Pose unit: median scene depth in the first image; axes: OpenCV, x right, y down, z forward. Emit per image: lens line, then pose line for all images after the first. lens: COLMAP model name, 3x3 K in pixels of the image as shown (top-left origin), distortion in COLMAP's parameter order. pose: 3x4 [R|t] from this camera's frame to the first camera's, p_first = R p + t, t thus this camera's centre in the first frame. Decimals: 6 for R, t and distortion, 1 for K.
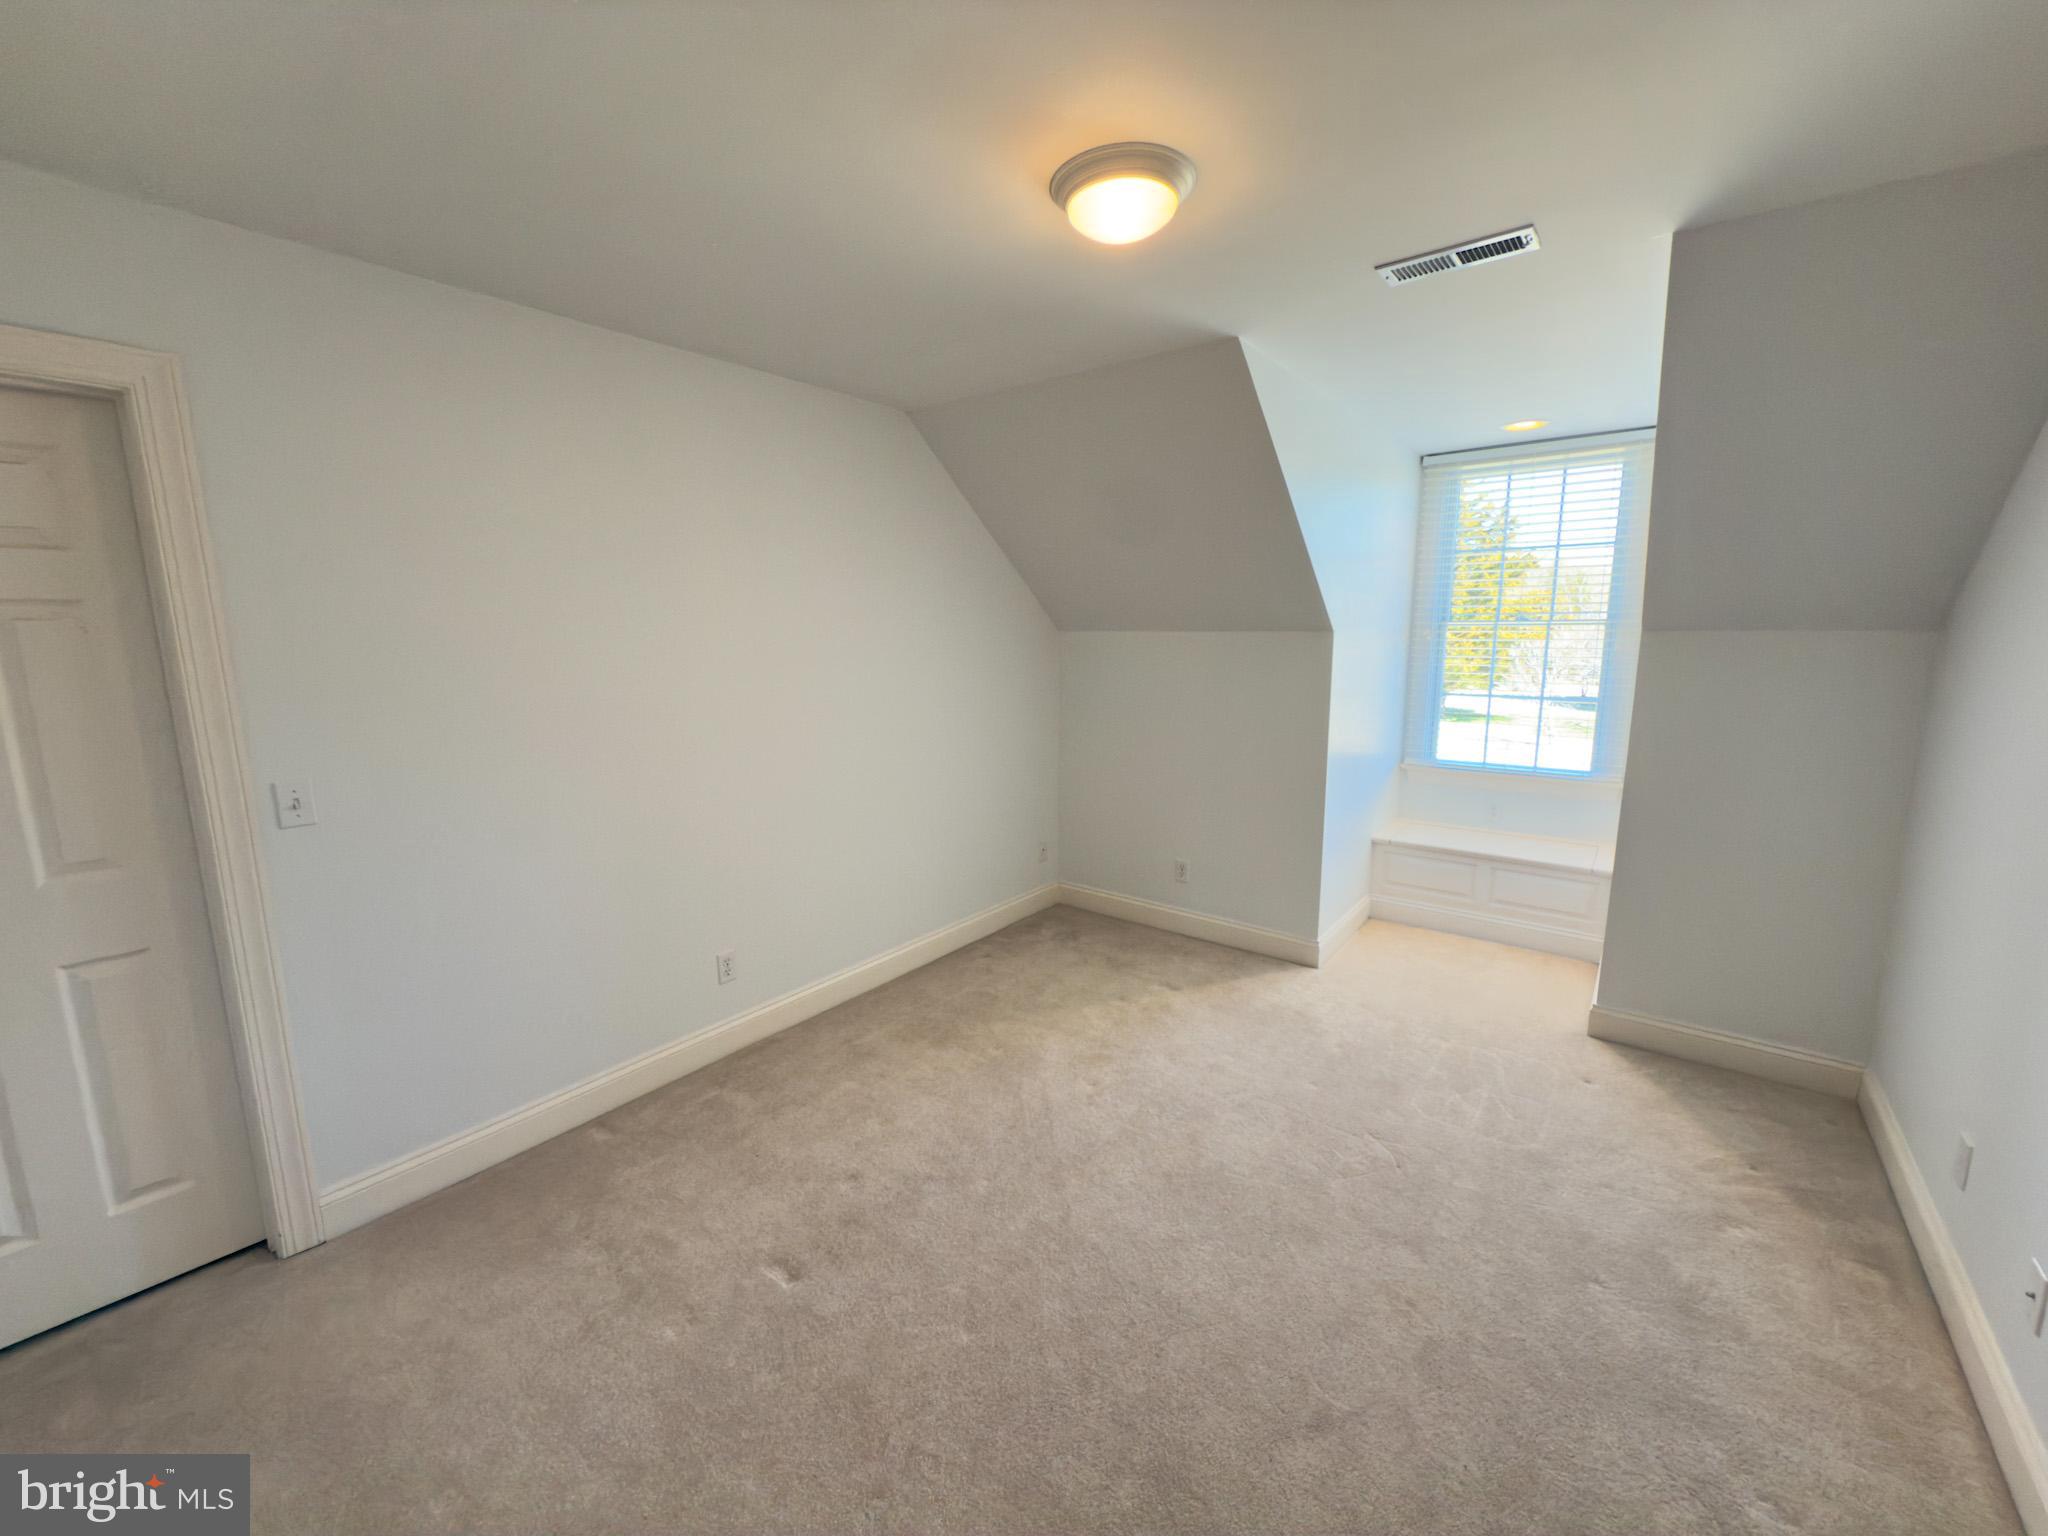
lens RADIAL K [[800.7, 0, 1027.1], [0, 800.7, 763.2], [0, 0, 1]] dist [-0.002403, 0.000008]
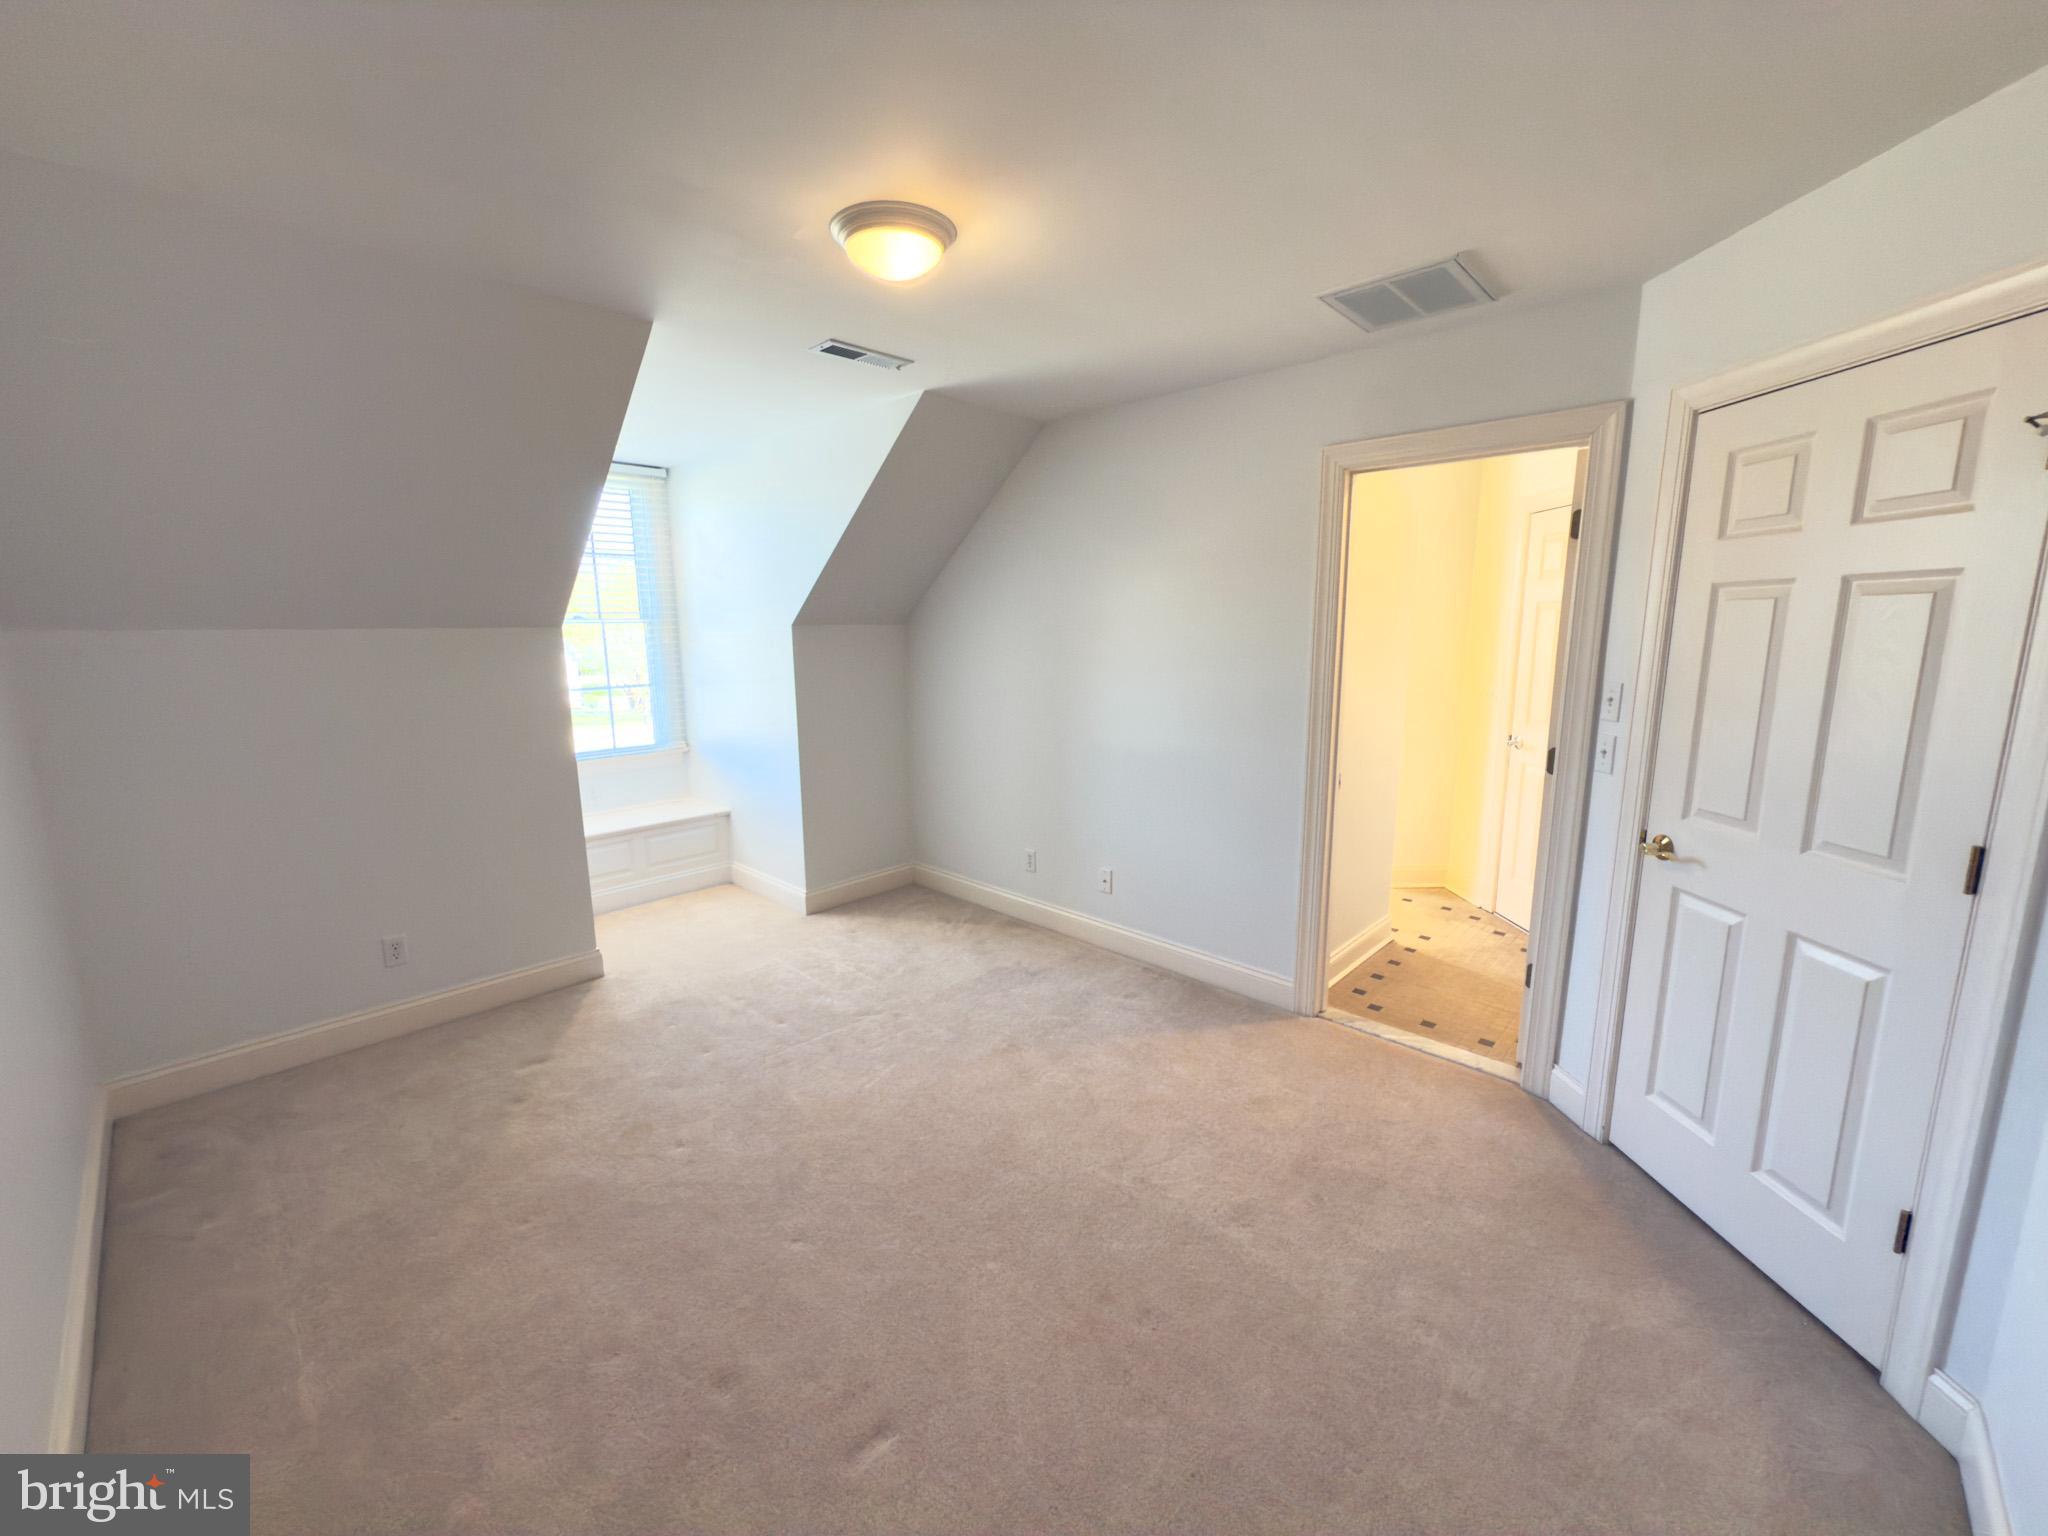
lens RADIAL K [[800.7, 0, 1025.0], [0, 800.7, 766.7], [0, 0, 1]] dist [-0.002403, 0.000008]
pose [[0.092466, -0.164712, 0.981998, -0.495979], [0.167602, 0.974726, 0.147710, -0.047292], [-0.981509, 0.150927, 0.117735, 0.350966]]
